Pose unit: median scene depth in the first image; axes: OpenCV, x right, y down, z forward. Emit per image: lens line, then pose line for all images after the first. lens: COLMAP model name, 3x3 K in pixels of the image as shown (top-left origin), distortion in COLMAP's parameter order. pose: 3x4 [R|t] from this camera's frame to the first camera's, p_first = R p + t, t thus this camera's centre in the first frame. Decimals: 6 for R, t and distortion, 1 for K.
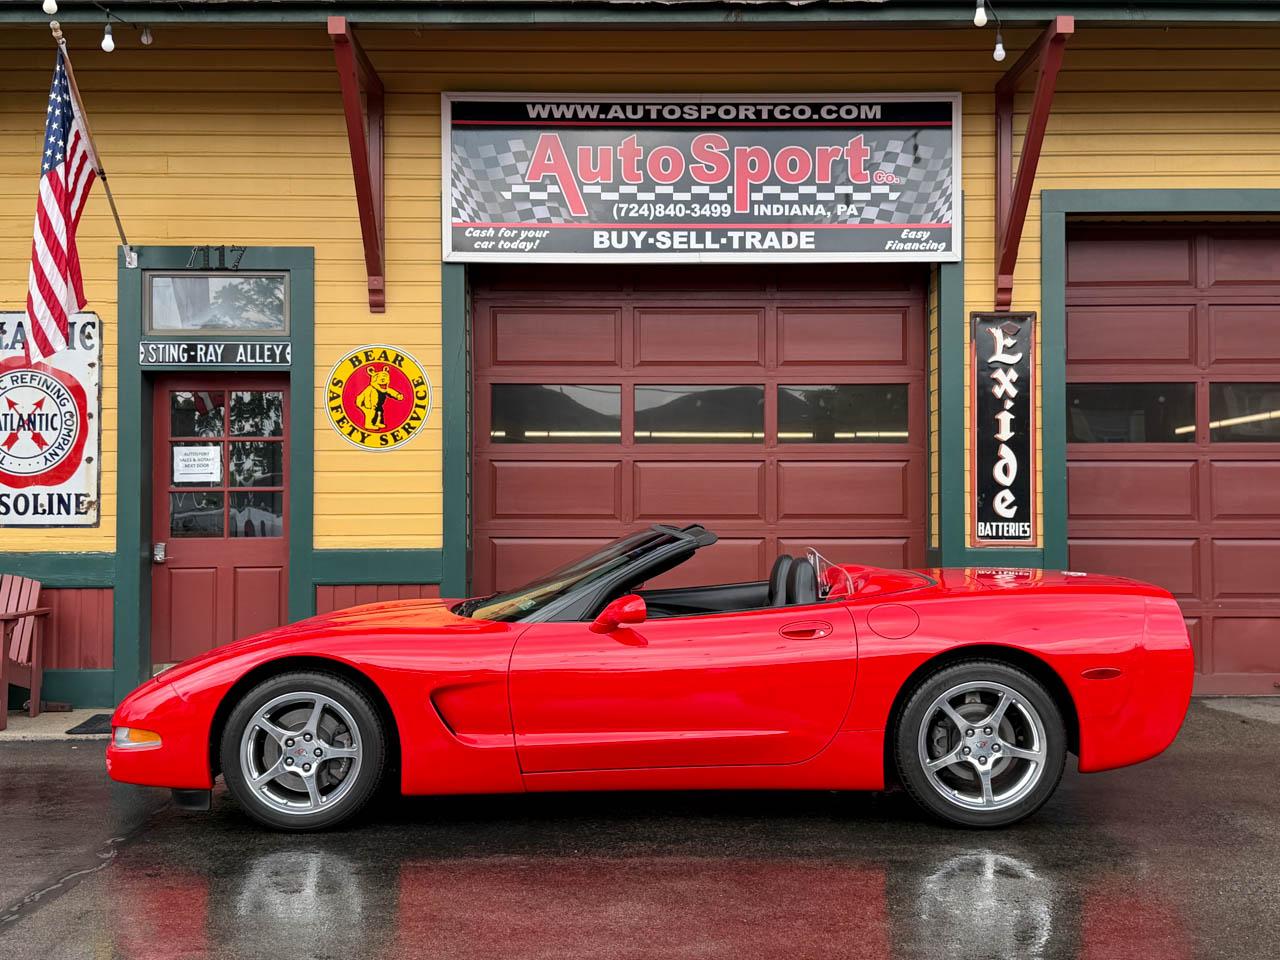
lens RADIAL K [[1476.7, 0, 639.2], [0, 1476.7, 475.9], [0, 0, 1]] dist [0.211246, -0.513478]
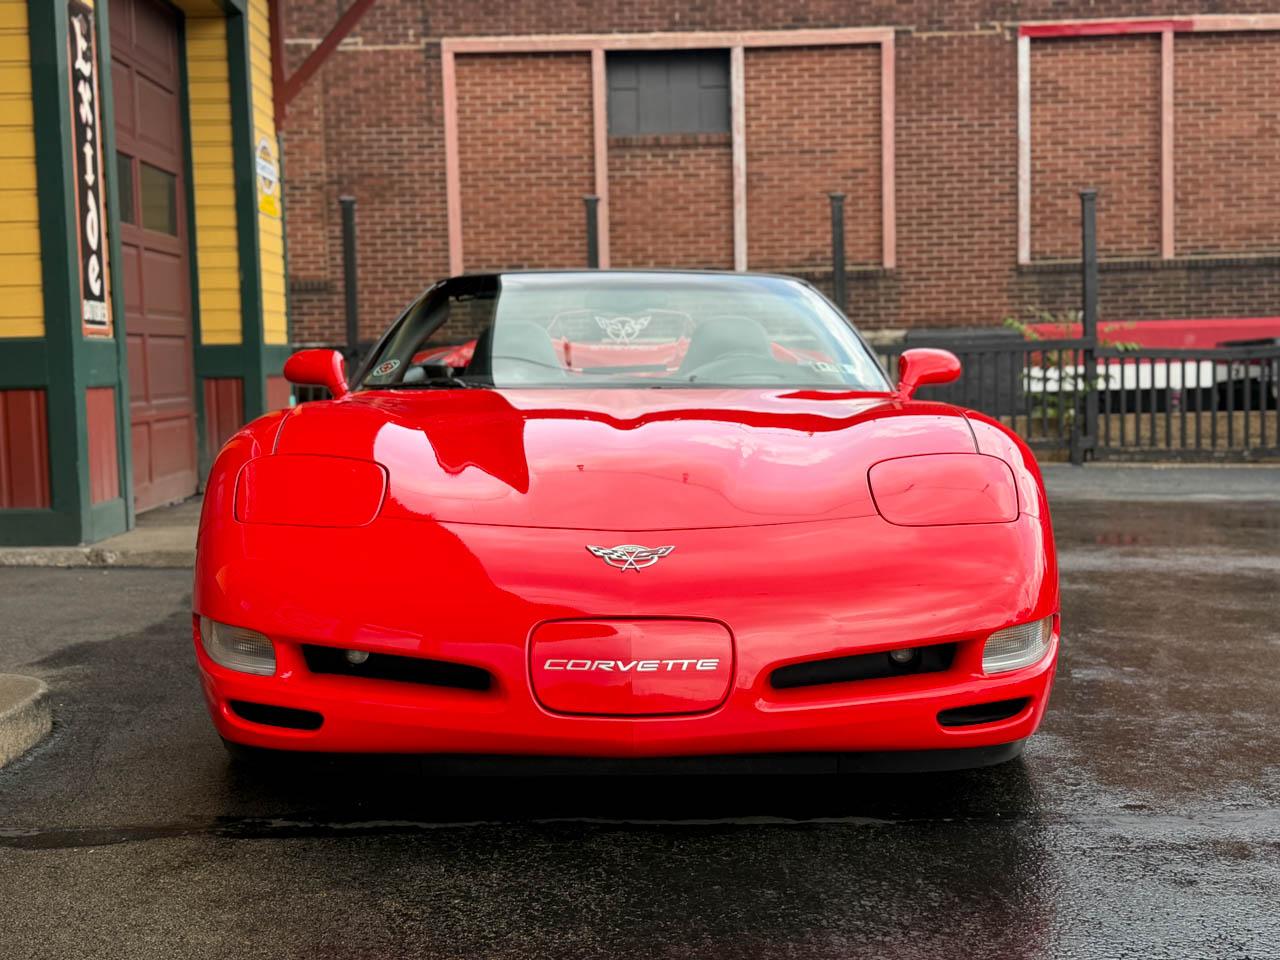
lens RADIAL K [[1652.9, 0, 639.8], [0, 1652.9, 474.6], [0, 0, 1]] dist [0.189504, -0.395490]
pose [[-0.010096, -0.067415, 0.997674, -0.569455], [-0.009401, 0.997687, 0.067321, 0.057662], [-0.999905, -0.008700, -0.010706, 0.748838]]
